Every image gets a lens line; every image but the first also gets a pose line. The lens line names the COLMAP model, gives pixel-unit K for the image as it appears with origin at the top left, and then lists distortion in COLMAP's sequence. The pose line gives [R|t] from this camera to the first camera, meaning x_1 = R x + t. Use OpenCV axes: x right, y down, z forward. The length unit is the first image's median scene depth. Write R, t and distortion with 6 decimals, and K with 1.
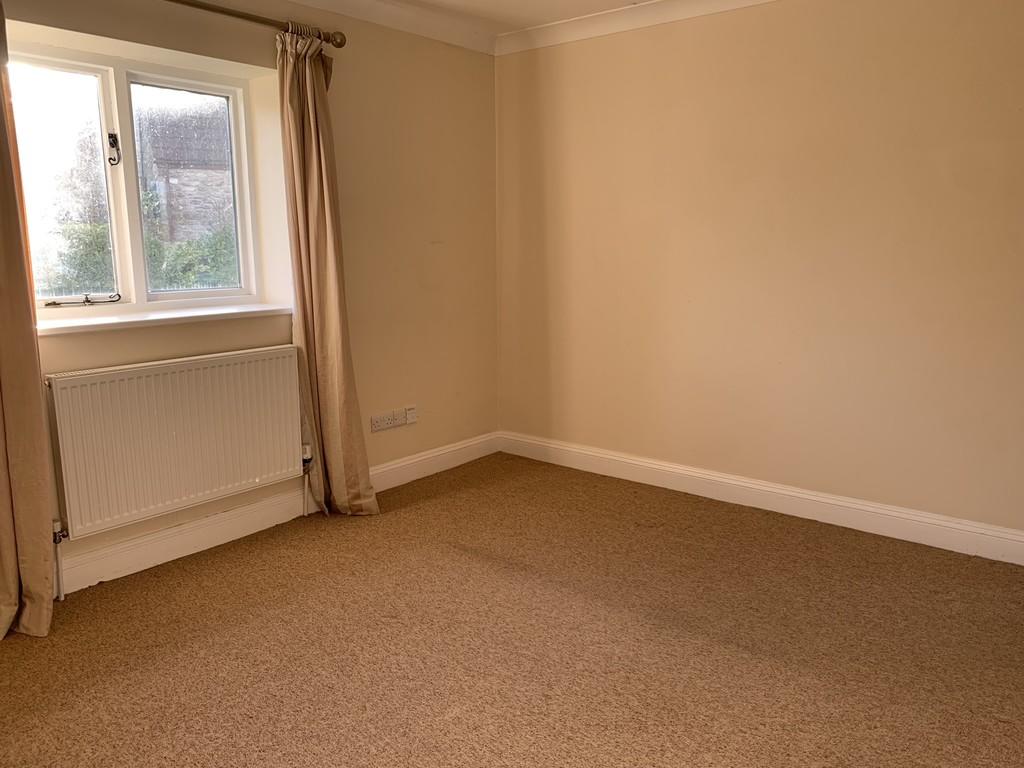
lens RADIAL K [[775.1, 0, 507.4], [0, 775.1, 392.5], [0, 0, 1]] dist [0.005361, -0.011702]
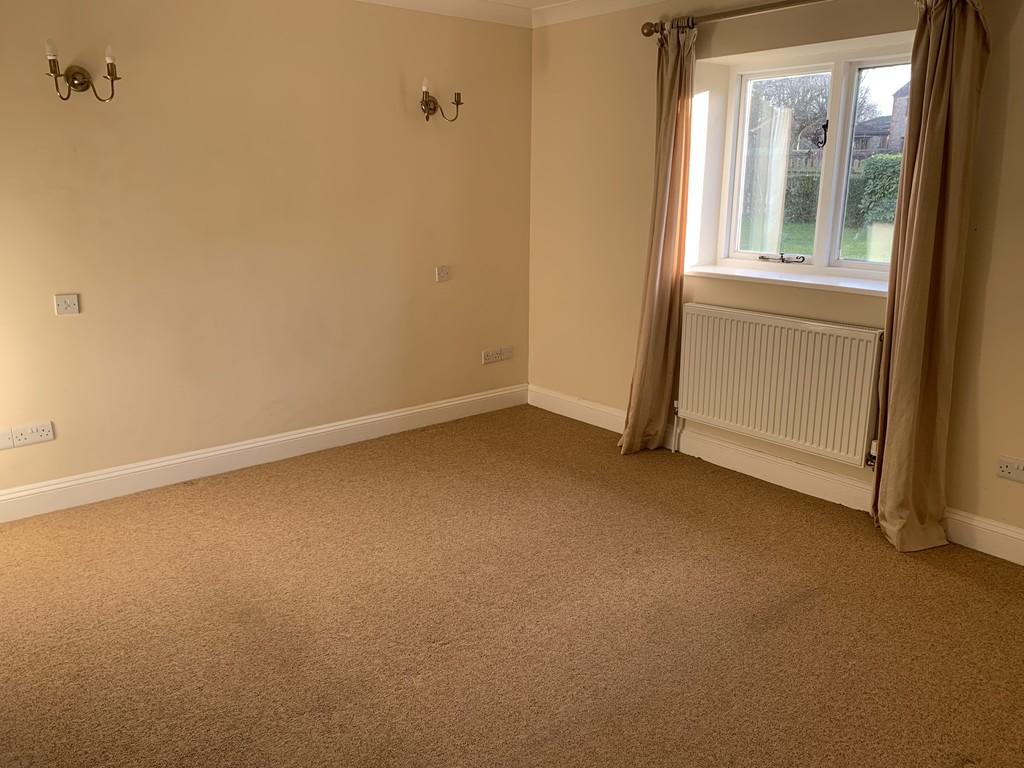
lens RADIAL K [[775.1, 0, 507.2], [0, 775.1, 379.6], [0, 0, 1]] dist [0.005361, -0.011702]
pose [[-0.190787, 0.239328, -0.952010, 0.671520], [-0.203561, 0.939097, 0.276876, -0.163636], [0.960293, 0.246616, -0.130450, 0.670477]]
